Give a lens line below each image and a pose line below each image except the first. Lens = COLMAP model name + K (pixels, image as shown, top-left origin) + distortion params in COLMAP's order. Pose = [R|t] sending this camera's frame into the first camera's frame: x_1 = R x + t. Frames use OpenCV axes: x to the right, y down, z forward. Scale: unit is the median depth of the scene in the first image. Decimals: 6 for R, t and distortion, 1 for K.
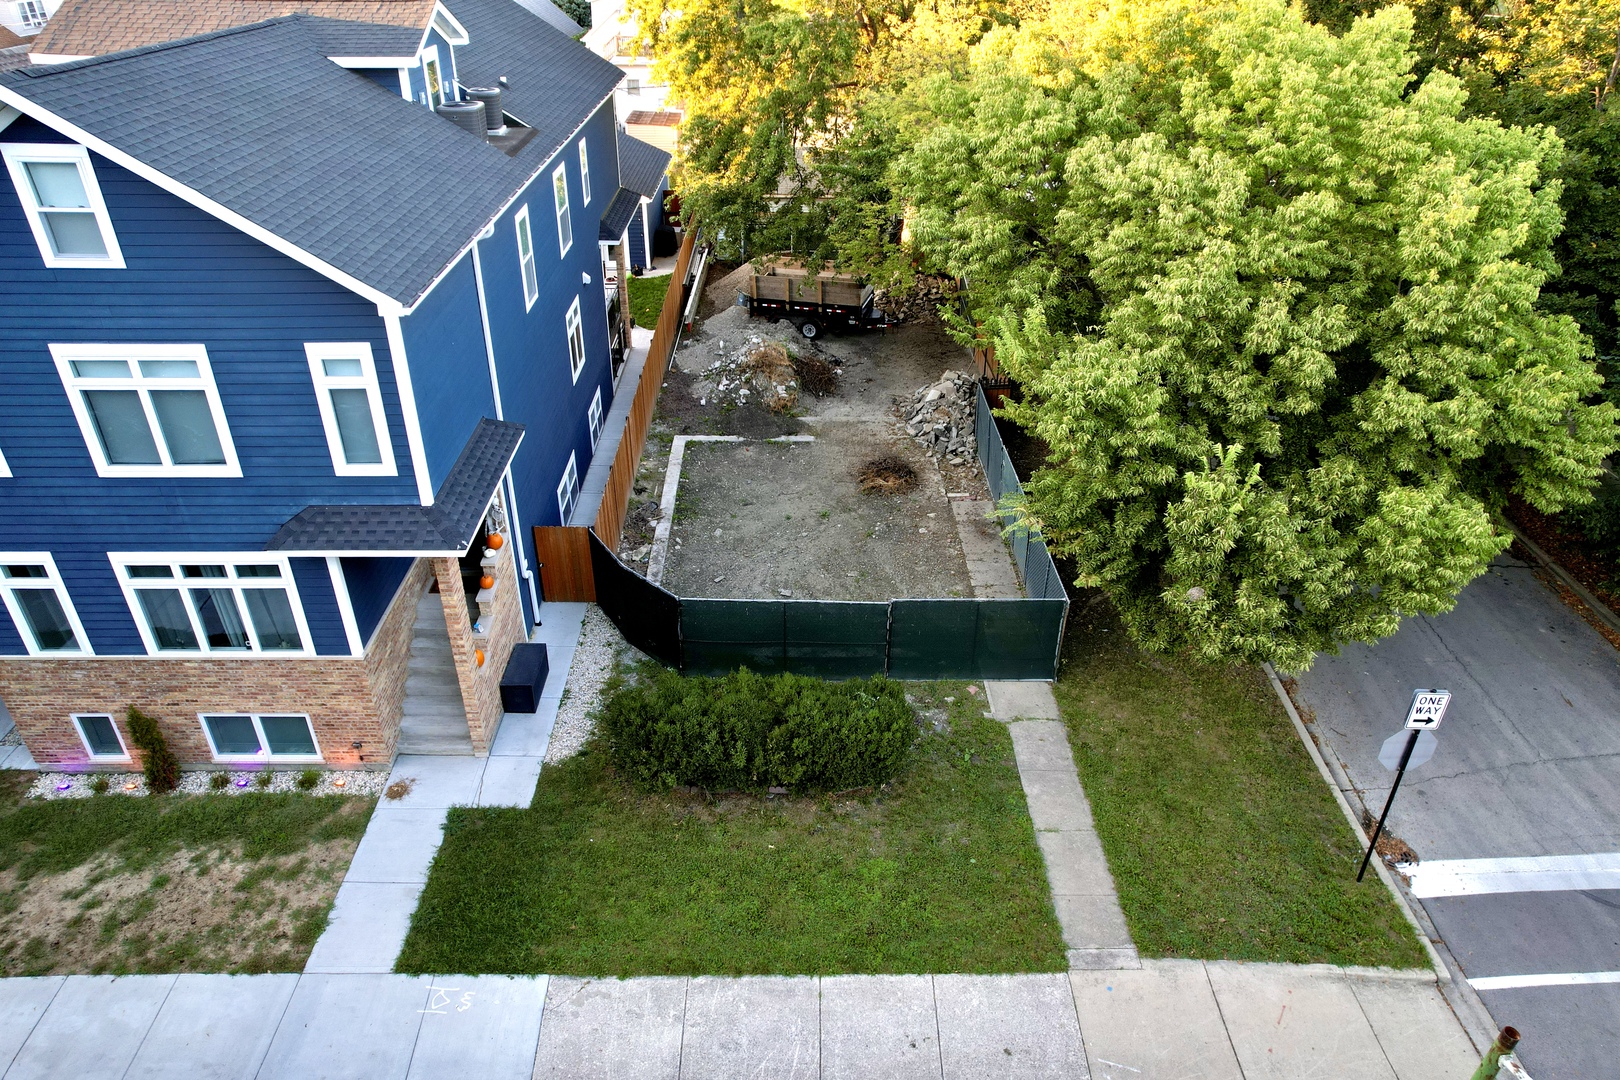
lens RADIAL K [[1041.7, 0, 817.8], [0, 1041.7, 537.6], [0, 0, 1]] dist [-0.076085, 0.070098]
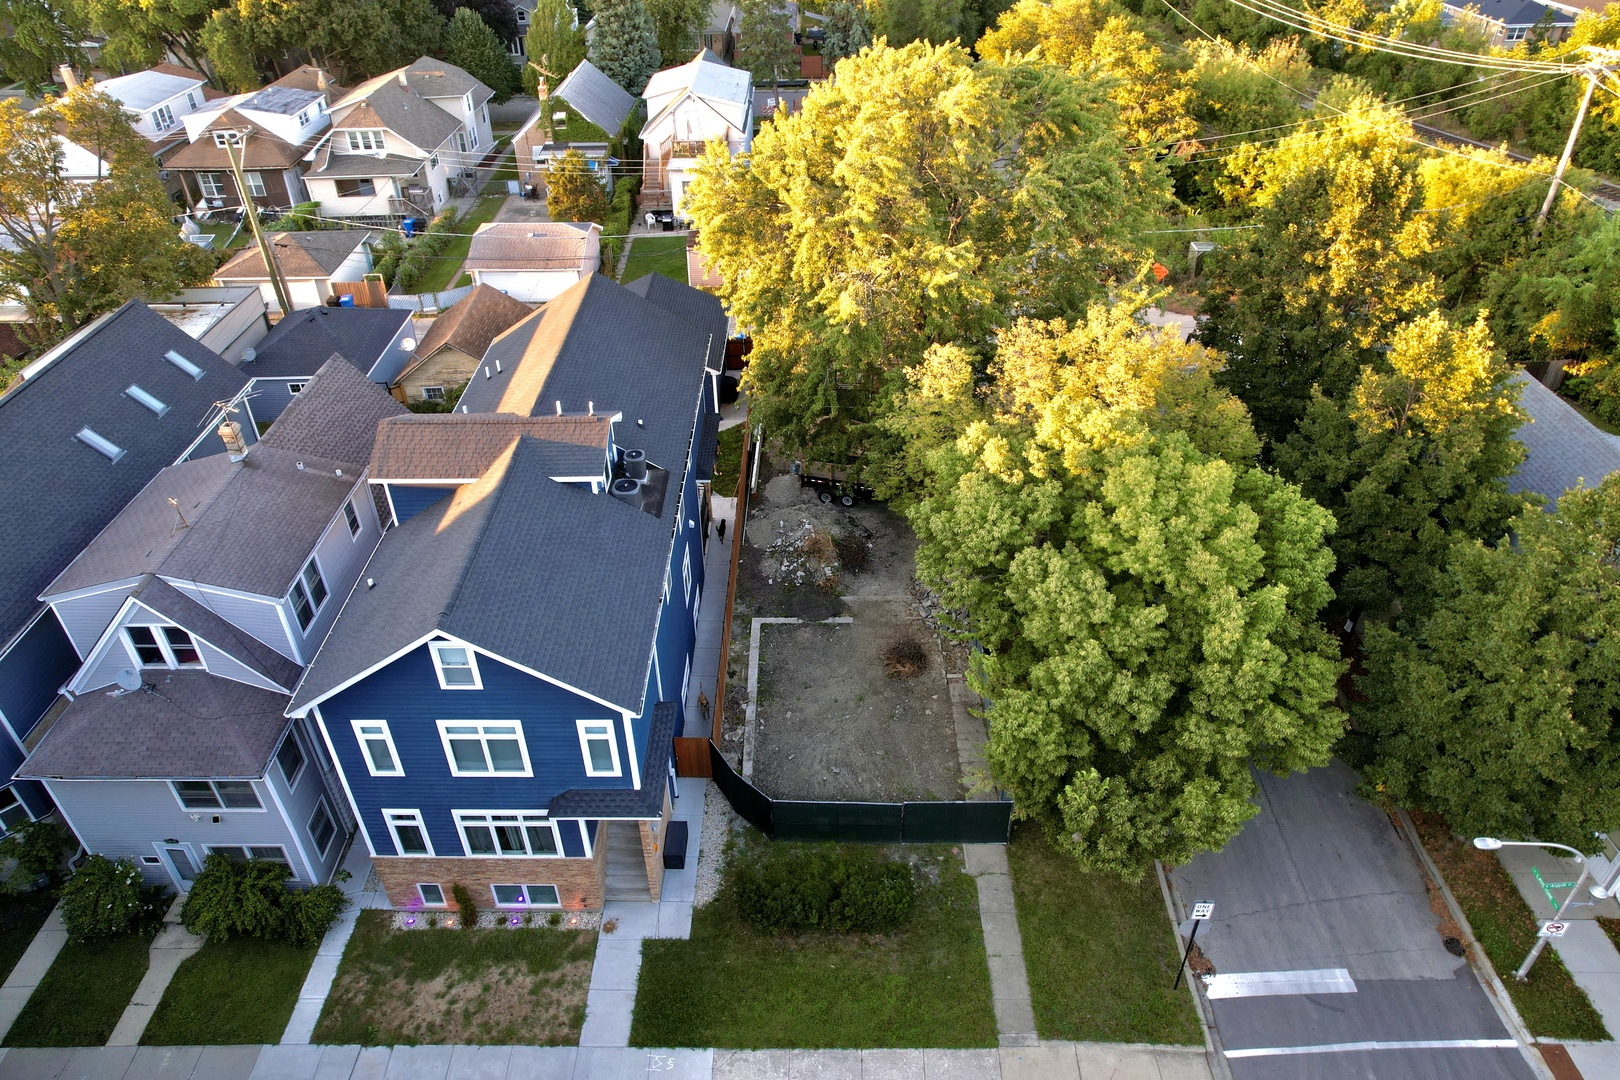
lens RADIAL K [[1039.3, 0, 821.0], [0, 1039.3, 542.3], [0, 0, 1]] dist [-0.044893, 0.003916]
pose [[0.999675, -0.003208, -0.025272, -0.018611], [0.005176, 0.996923, 0.078220, -0.547274], [0.024943, -0.078325, 0.996616, -0.667980]]
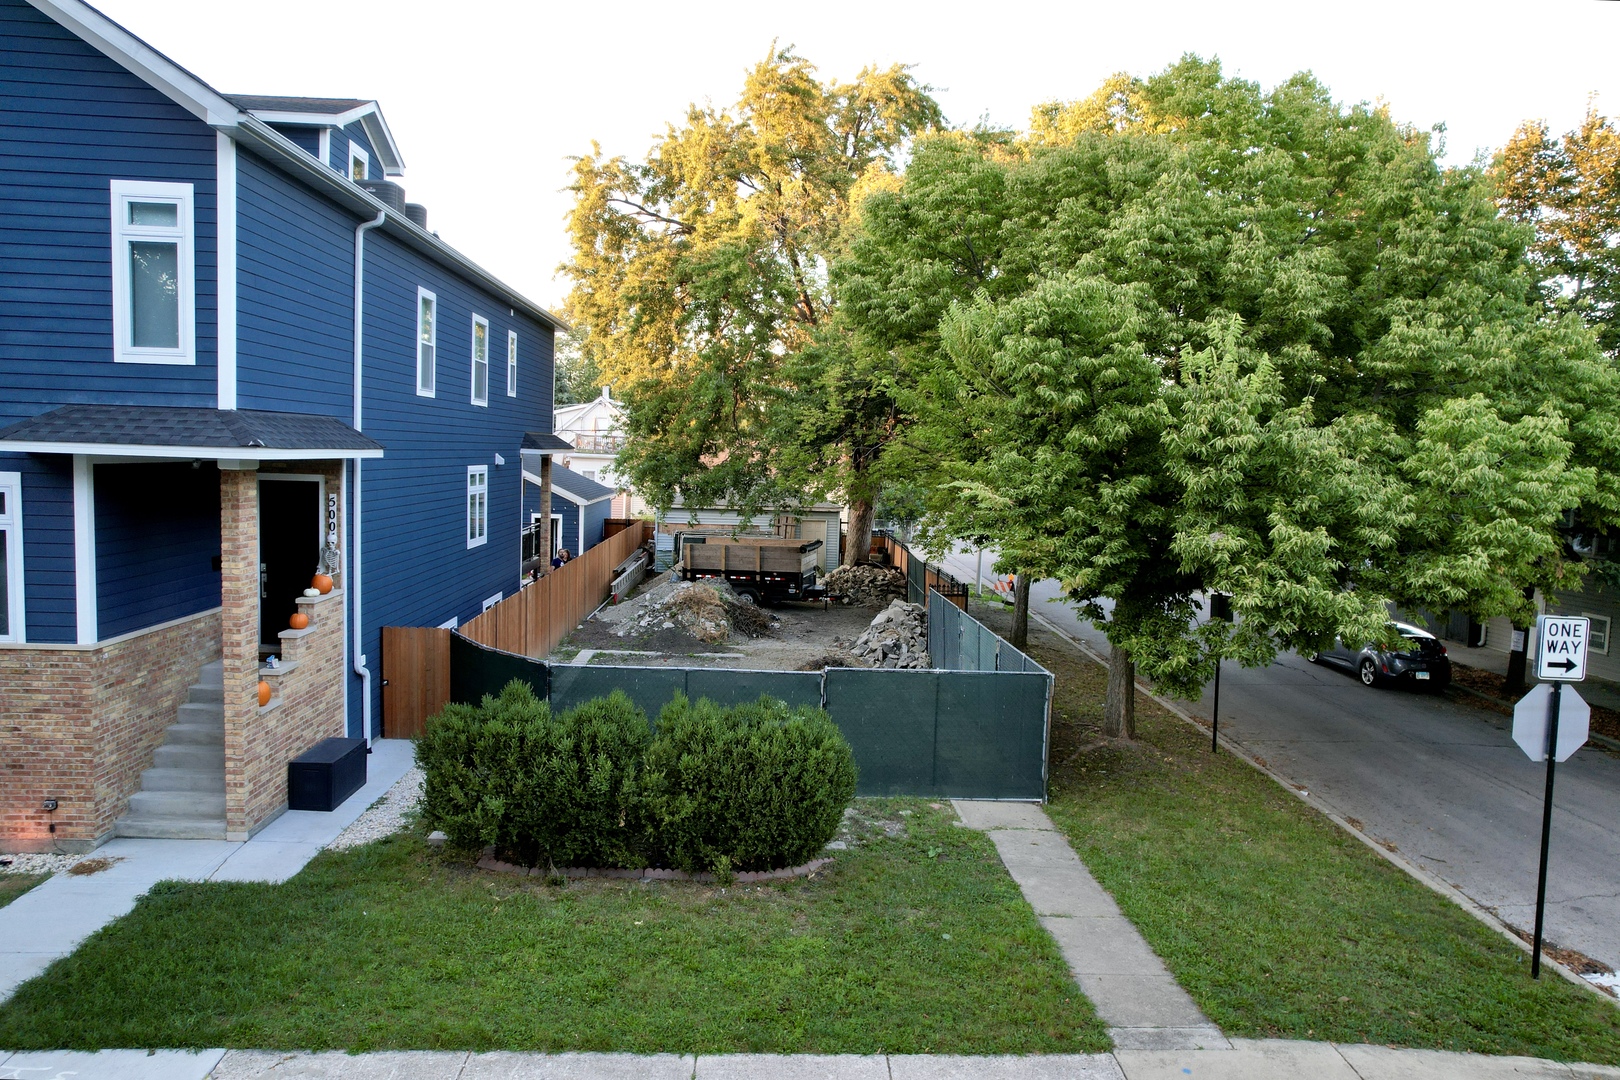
lens RADIAL K [[1059.2, 0, 814.3], [0, 1059.2, 551.8], [0, 0, 1]] dist [-0.082147, 0.077309]
pose [[0.999117, 0.019916, 0.036986, 0.037236], [-0.001575, 0.897609, -0.440791, 0.383743], [-0.041978, 0.440343, 0.896848, 0.301374]]
